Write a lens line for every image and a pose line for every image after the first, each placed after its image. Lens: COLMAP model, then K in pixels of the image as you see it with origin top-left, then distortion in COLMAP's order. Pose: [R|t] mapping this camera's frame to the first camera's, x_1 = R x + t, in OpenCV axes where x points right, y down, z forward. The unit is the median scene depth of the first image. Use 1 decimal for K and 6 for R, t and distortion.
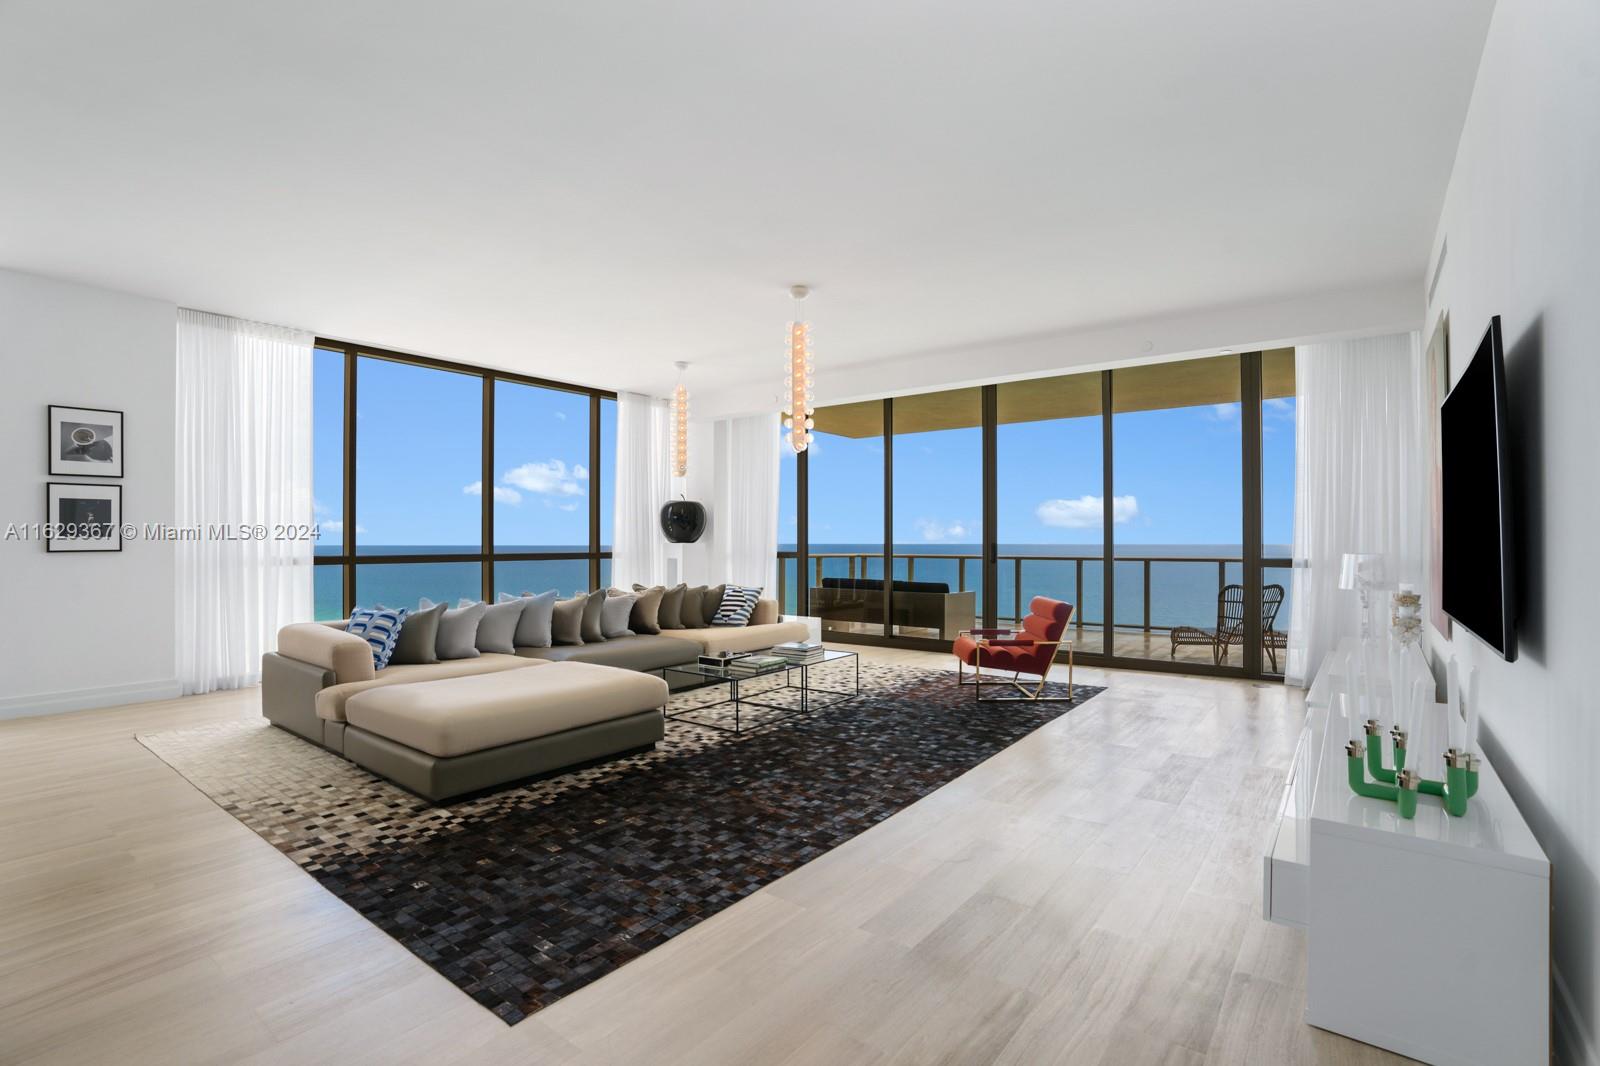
lens RADIAL K [[719.4, 0, 804.9], [0, 719.4, 536.9], [0, 0, 1]] dist [-0.062311, 0.027993]
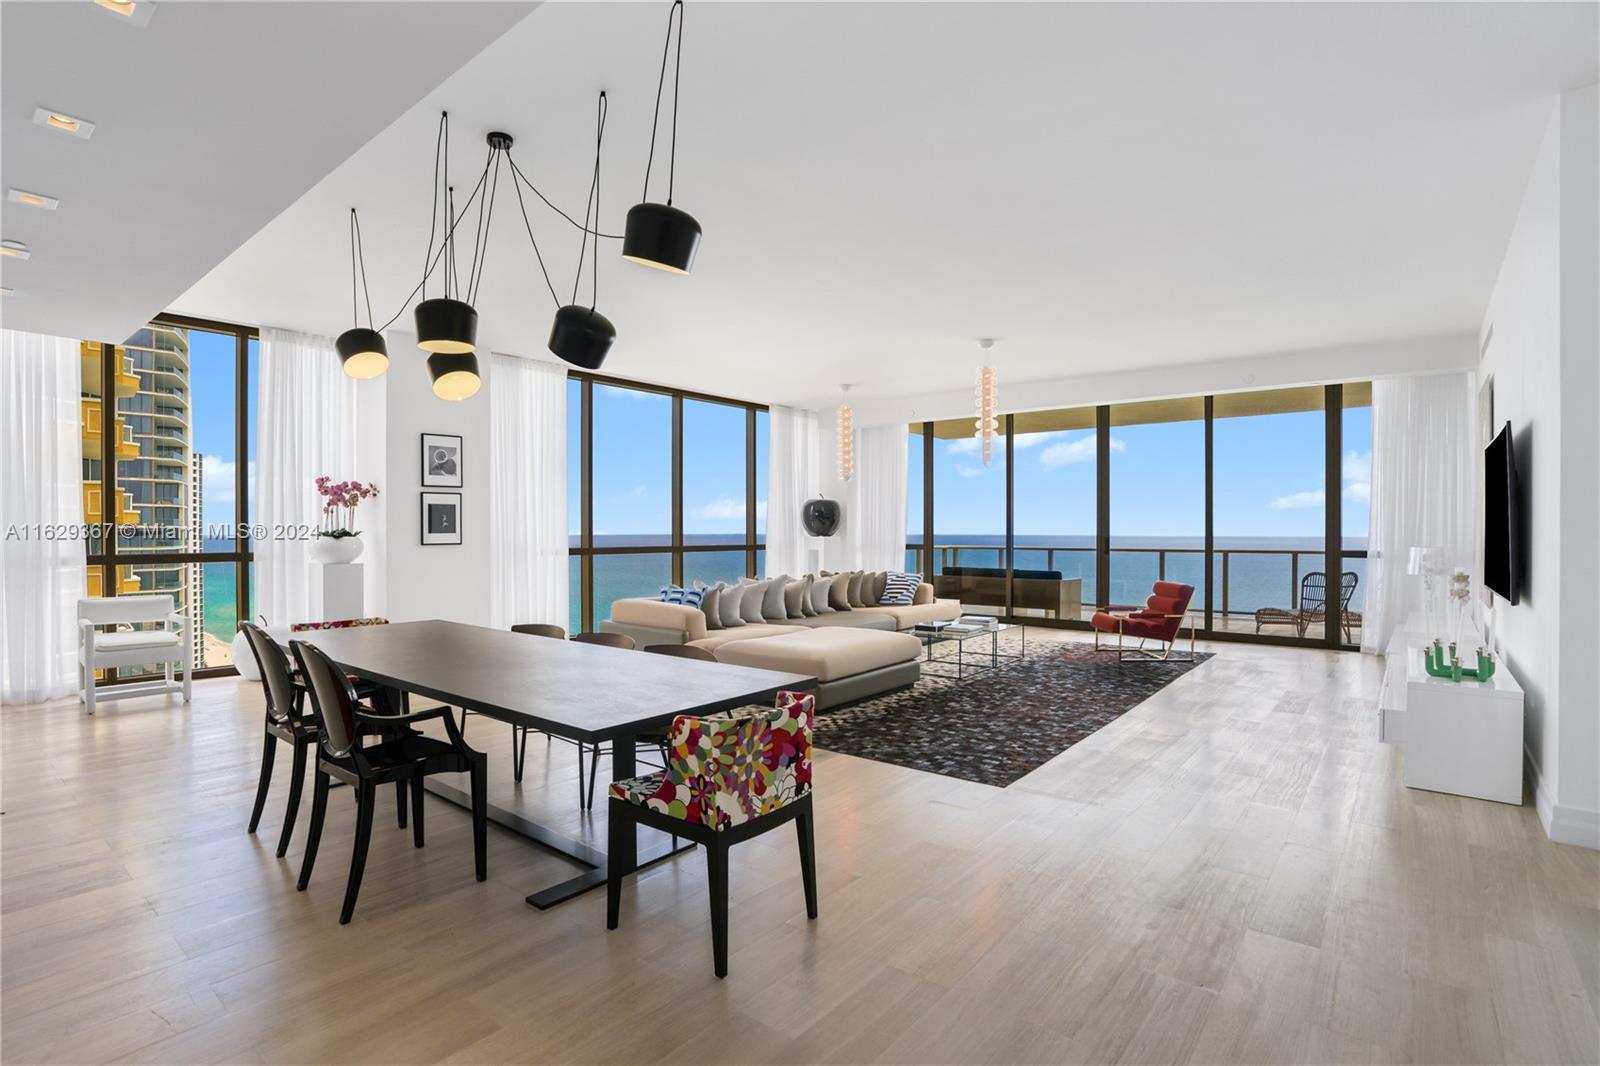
lens RADIAL K [[759.2, 0, 800.0], [0, 759.2, 533.0], [0, 0, 1]] dist [-0.064848, 0.034482]
pose [[0.999702, 0.001006, -0.024388, -0.267988], [-0.000807, 0.999966, 0.008173, -0.010171], [0.024395, -0.008151, 0.999669, -0.320182]]
